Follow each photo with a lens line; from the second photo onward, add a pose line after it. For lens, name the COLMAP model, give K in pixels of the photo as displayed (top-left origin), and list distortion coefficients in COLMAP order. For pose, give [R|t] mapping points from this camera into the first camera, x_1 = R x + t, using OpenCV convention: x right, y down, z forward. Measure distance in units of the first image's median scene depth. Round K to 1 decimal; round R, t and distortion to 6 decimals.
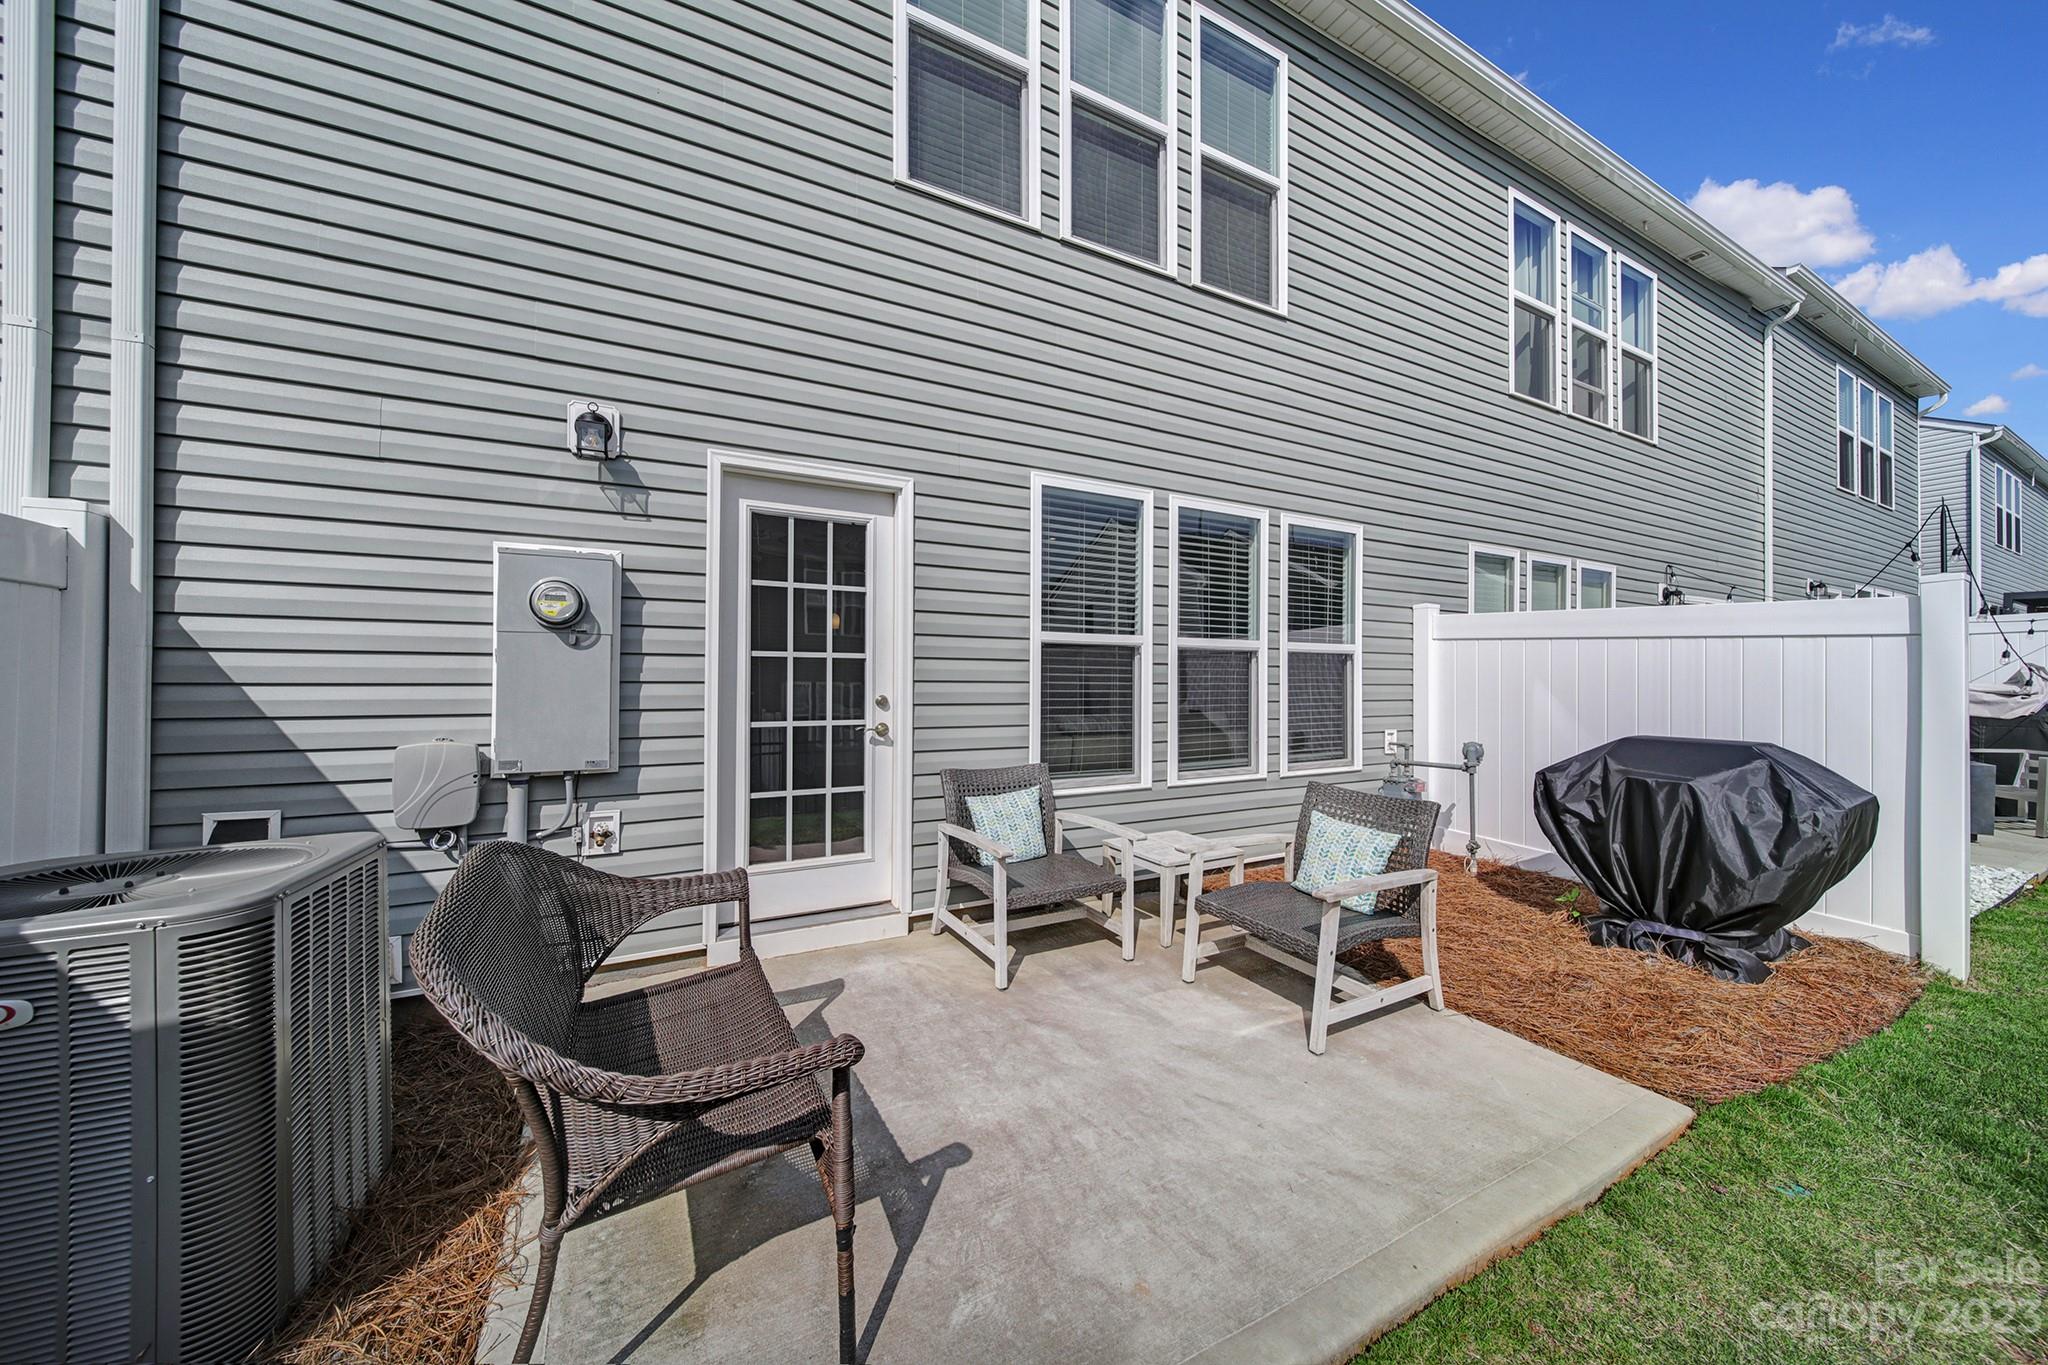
lens RADIAL K [[1520.5, 0, 1024.0], [0, 1520.5, 682.5], [0, 0, 1]] dist [-0.001008, -0.003914]
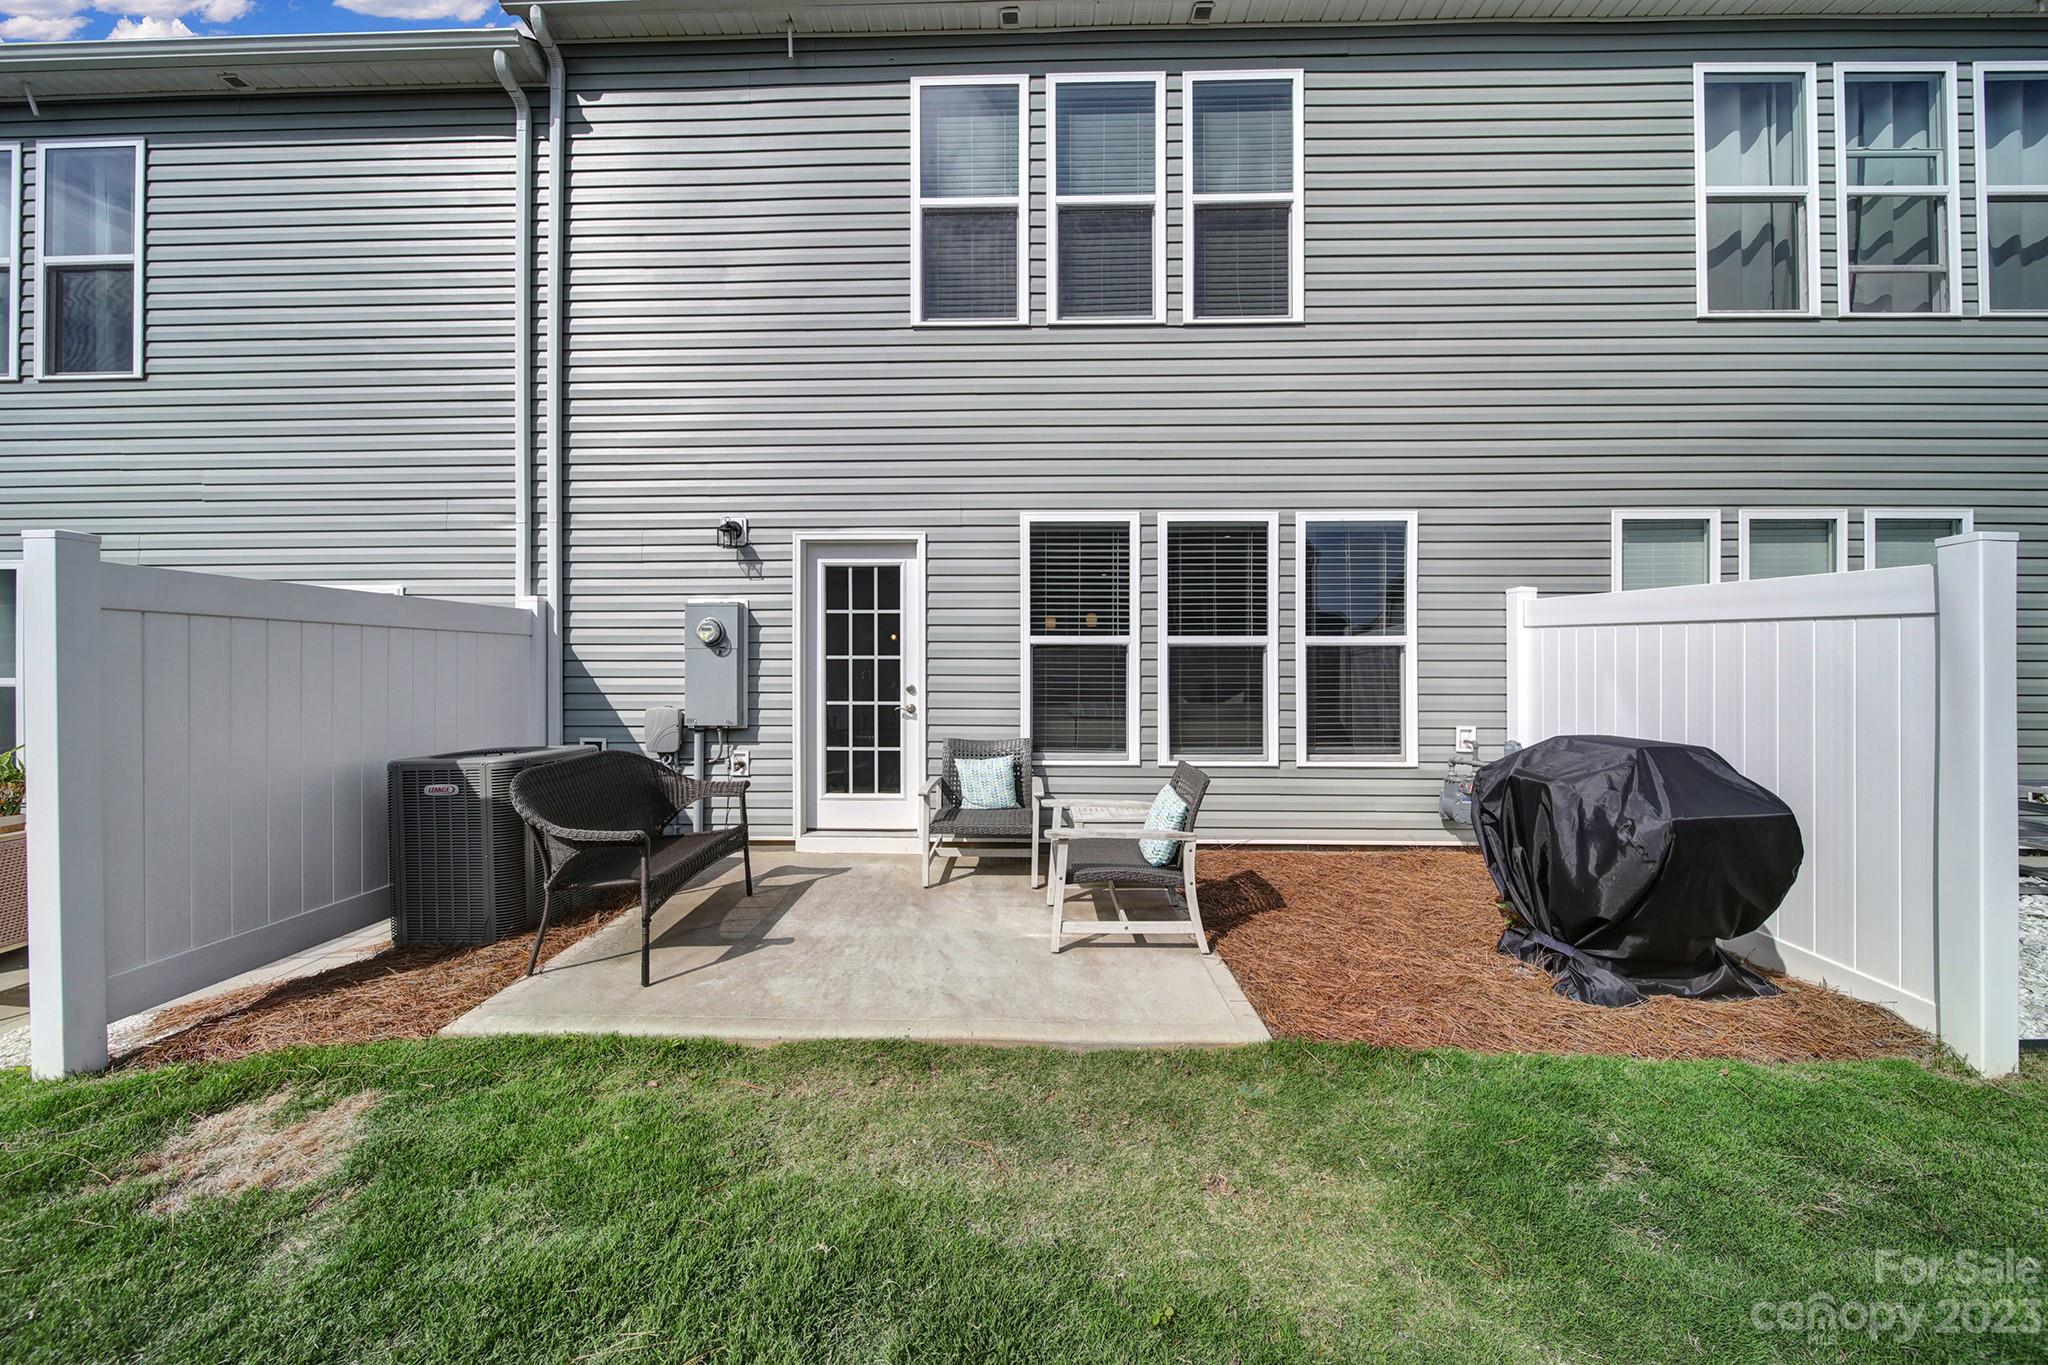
lens RADIAL K [[772.8, 0, 1022.2], [0, 772.8, 673.1], [0, 0, 1]] dist [0.002124, -0.002939]
pose [[0.636109, -0.004803, -0.771584, 0.510014], [-0.000188, 0.999980, -0.006379, 0.001946], [0.771599, 0.004203, 0.636095, 0.581987]]
